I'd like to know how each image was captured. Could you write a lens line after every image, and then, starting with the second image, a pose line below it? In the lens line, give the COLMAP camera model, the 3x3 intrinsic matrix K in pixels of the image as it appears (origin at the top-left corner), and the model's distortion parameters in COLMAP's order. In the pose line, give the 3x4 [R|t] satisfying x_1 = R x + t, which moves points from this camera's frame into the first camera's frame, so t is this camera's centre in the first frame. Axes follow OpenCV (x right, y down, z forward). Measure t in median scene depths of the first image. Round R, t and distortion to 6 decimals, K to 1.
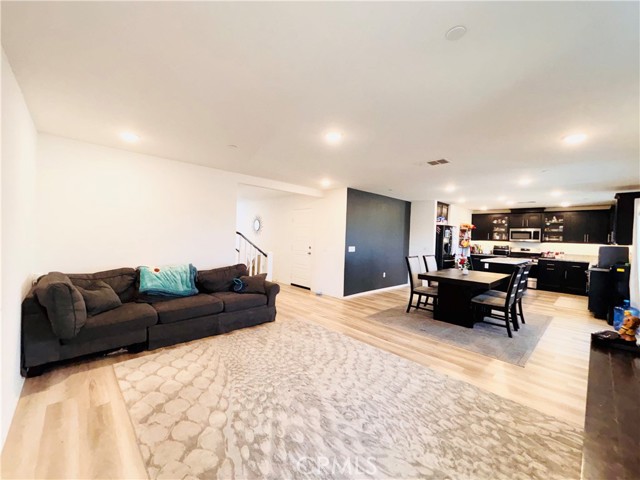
lens RADIAL K [[258.8, 0, 320.6], [0, 258.8, 238.8], [0, 0, 1]] dist [0.004023, -0.000766]
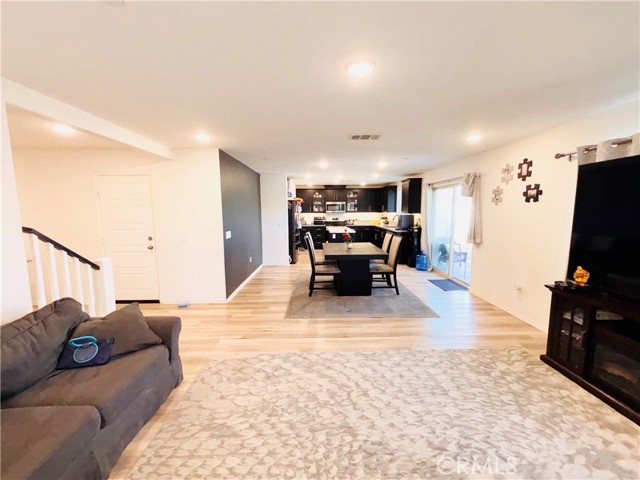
lens RADIAL K [[258.8, 0, 319.1], [0, 258.8, 238.0], [0, 0, 1]] dist [0.004023, -0.000766]
pose [[0.679077, -0.117217, 0.724648, -0.258293], [0.038105, 0.991467, 0.124668, -0.036924], [-0.733077, -0.057046, 0.677749, 0.307612]]
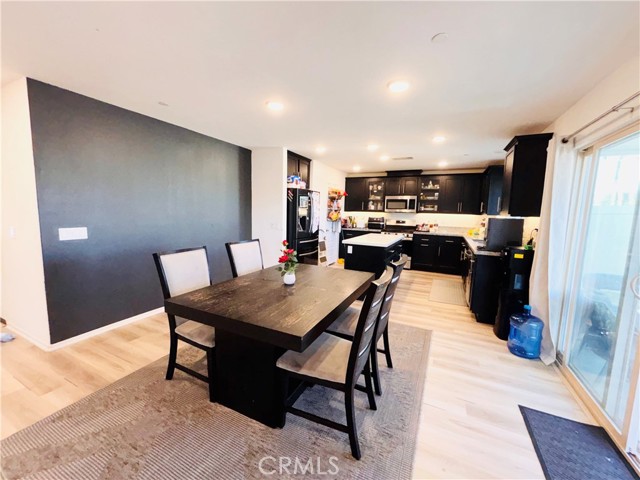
lens RADIAL K [[258.8, 0, 318.9], [0, 258.8, 240.1], [0, 0, 1]] dist [0.004023, -0.000766]
pose [[0.937464, -0.047295, 0.344855, 0.377705], [0.007487, 0.993237, 0.115864, 0.002560], [-0.348003, -0.106036, 0.931478, 0.462314]]
